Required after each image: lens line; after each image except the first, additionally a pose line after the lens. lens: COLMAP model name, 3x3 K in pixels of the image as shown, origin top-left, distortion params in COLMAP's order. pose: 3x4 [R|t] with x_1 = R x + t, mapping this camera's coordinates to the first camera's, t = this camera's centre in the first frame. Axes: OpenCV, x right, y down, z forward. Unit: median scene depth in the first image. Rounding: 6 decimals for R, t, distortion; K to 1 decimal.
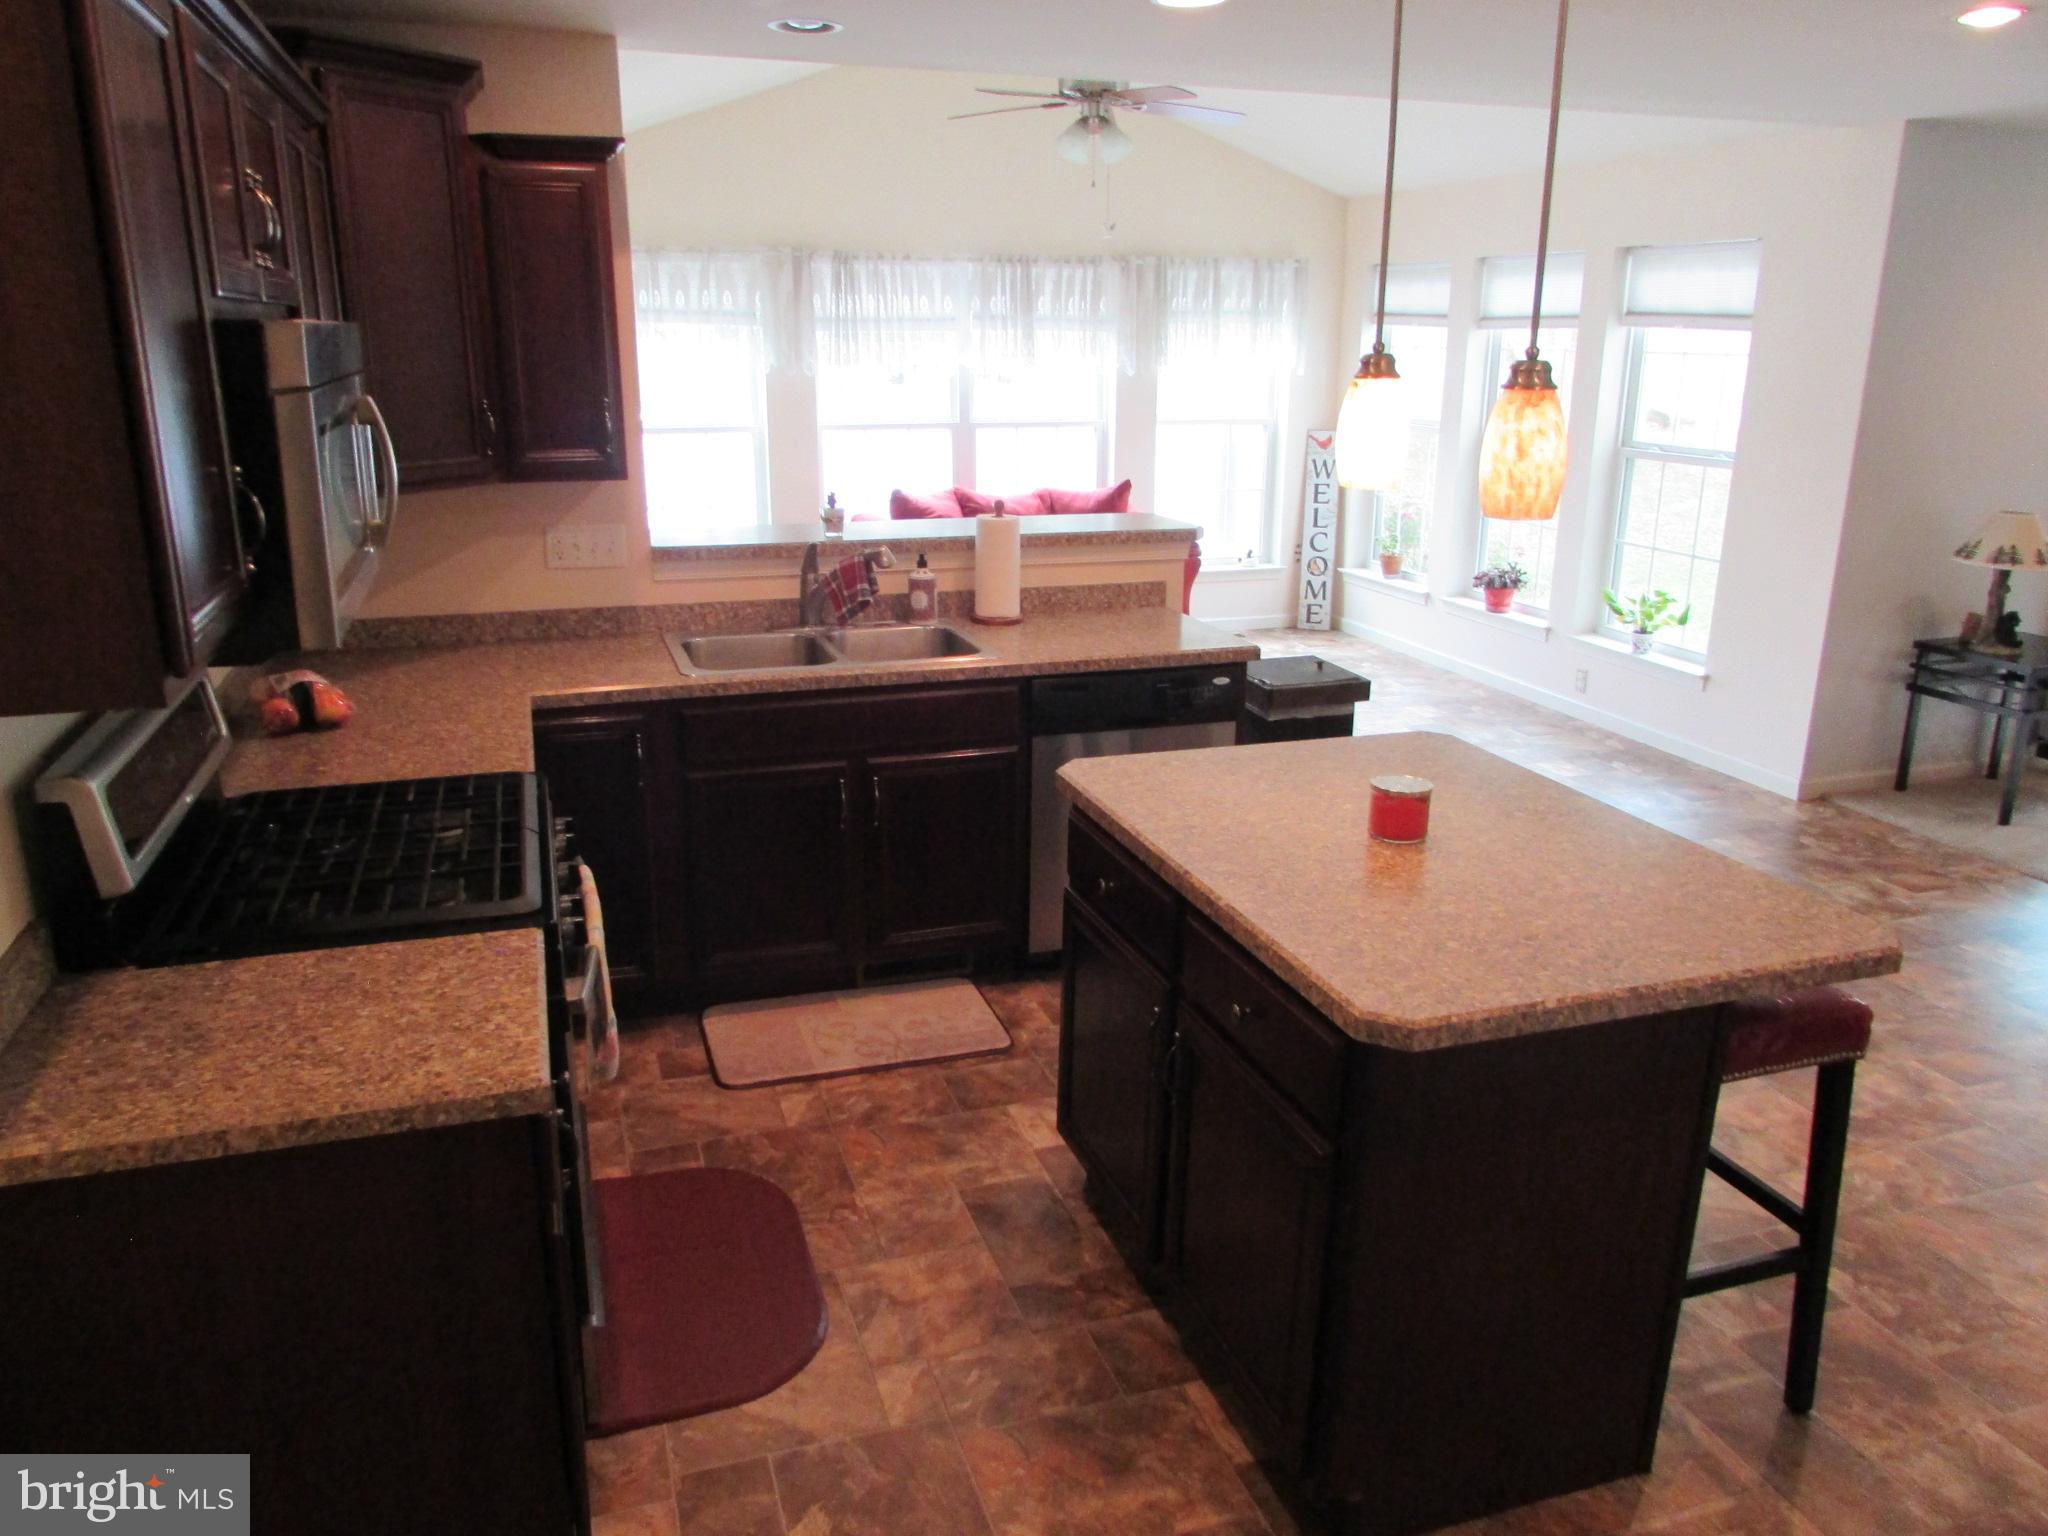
lens RADIAL K [[1465.8, 0, 1025.1], [0, 1465.8, 768.4], [0, 0, 1]] dist [-0.025372, 0.000896]
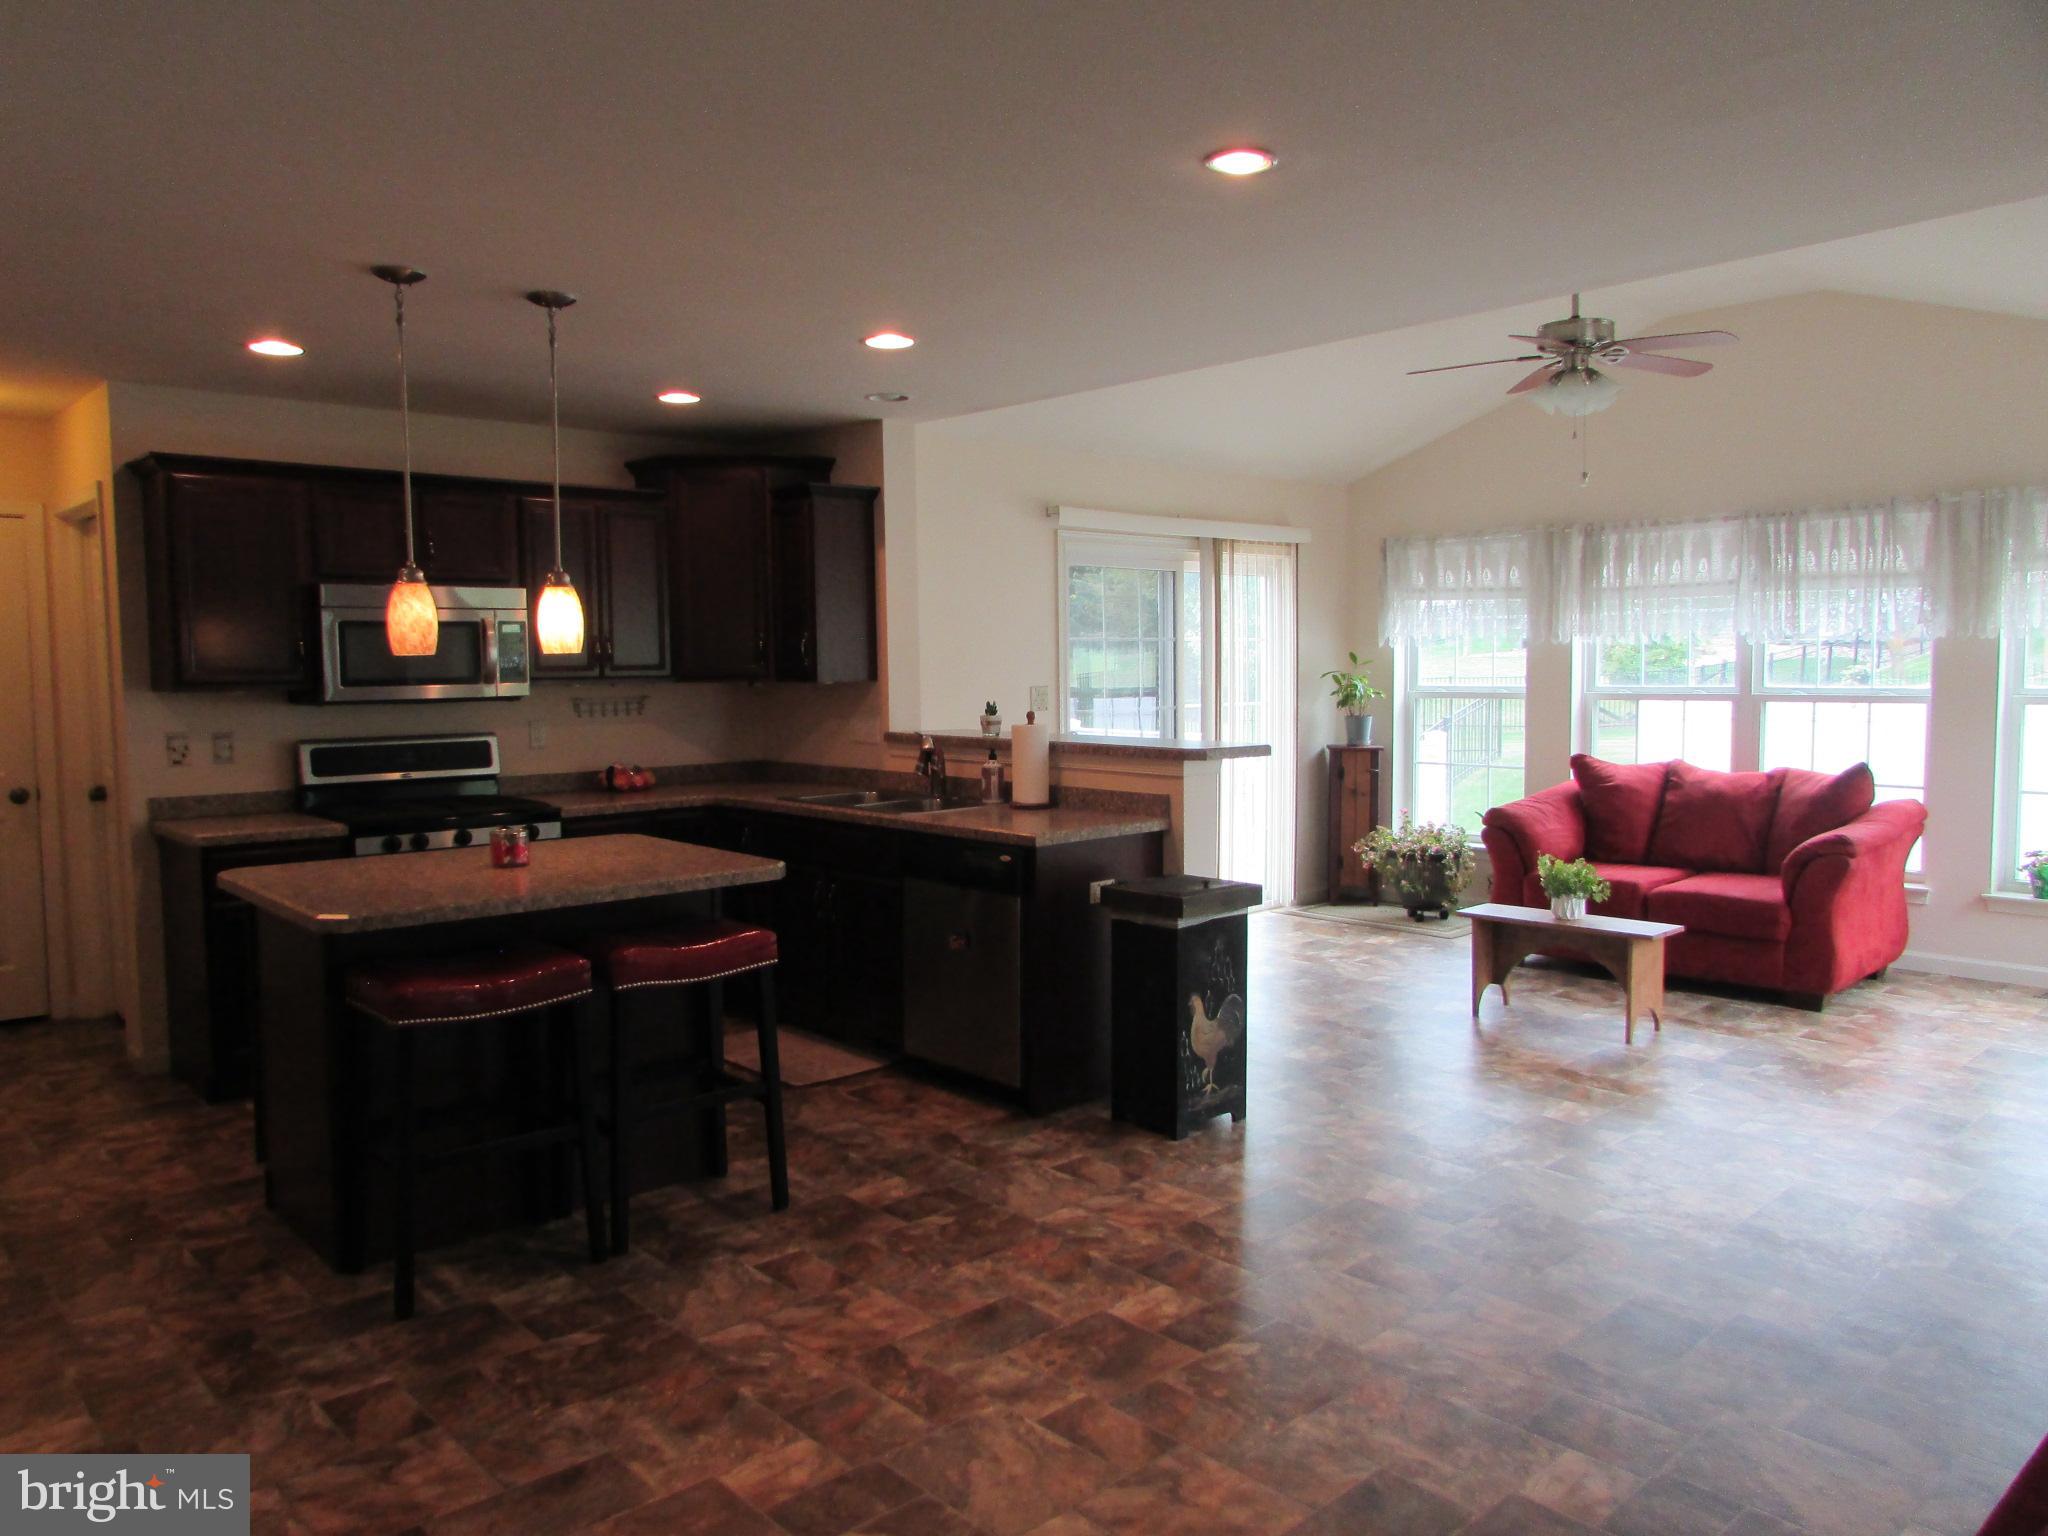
lens RADIAL K [[1465.8, 0, 1019.2], [0, 1465.8, 770.5], [0, 0, 1]] dist [-0.025372, 0.000896]
pose [[0.384862, 0.055479, -0.921305, 1.084762], [-0.249487, 0.967286, -0.045972, -0.069035], [0.888616, 0.247546, 0.386113, 0.485563]]
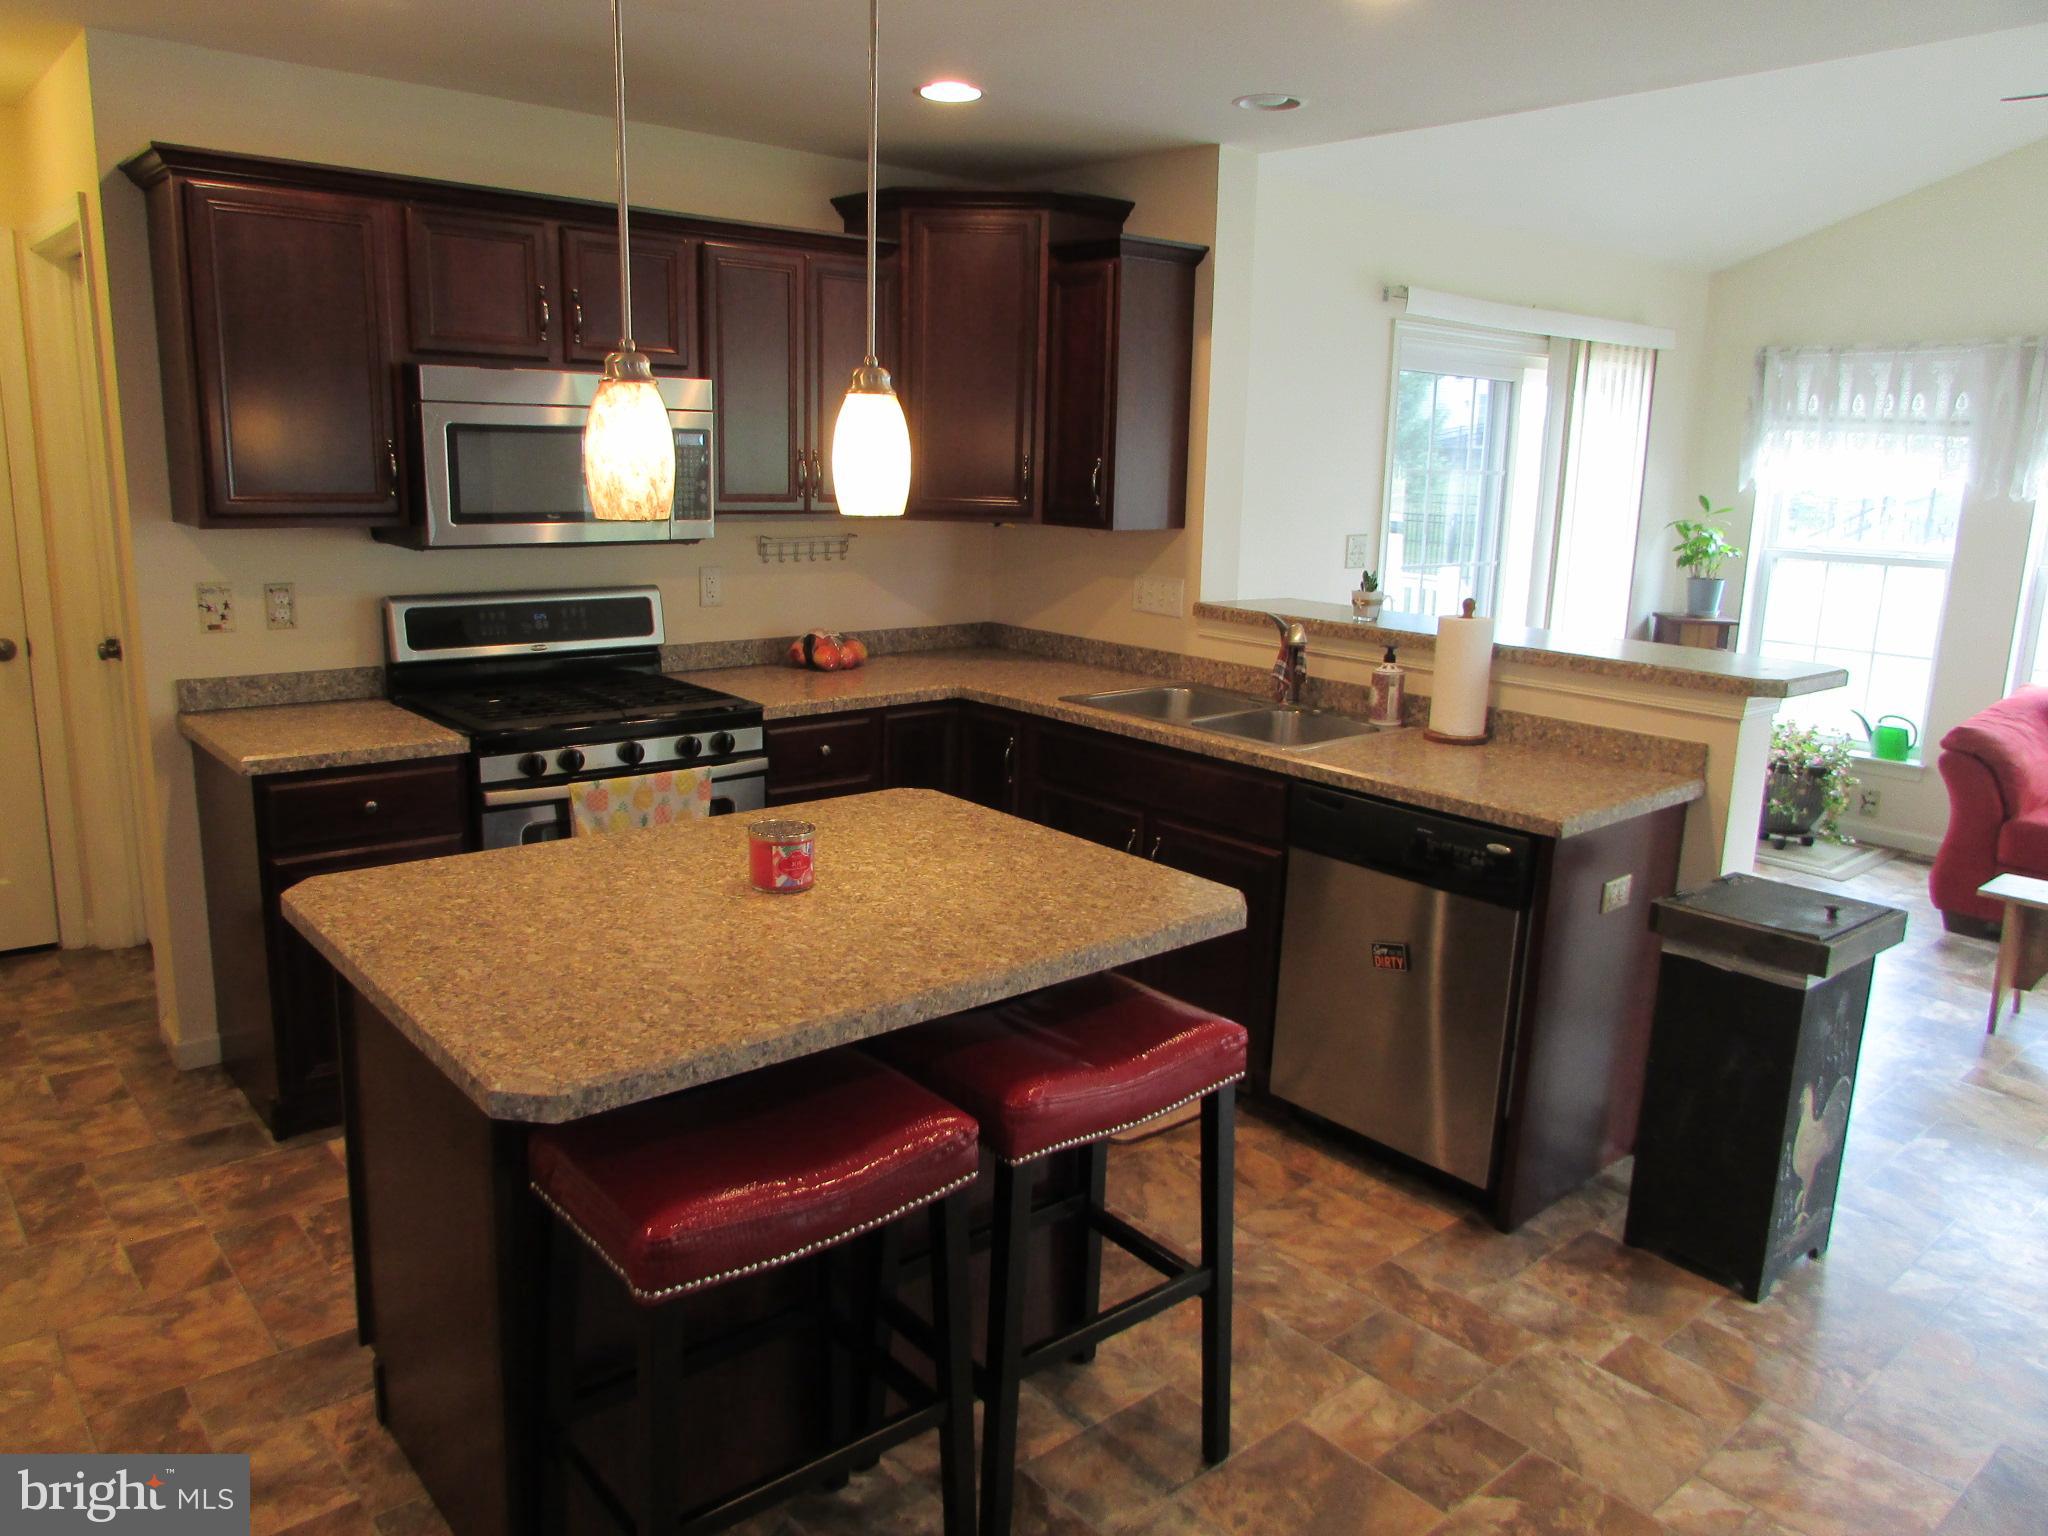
lens RADIAL K [[1465.8, 0, 1010.9], [0, 1465.8, 772.9], [0, 0, 1]] dist [-0.025372, 0.000896]
pose [[0.348296, 0.200999, -0.915582, 0.647556], [-0.289440, 0.952073, 0.098904, -0.088469], [0.891580, 0.230558, 0.389780, 0.430932]]
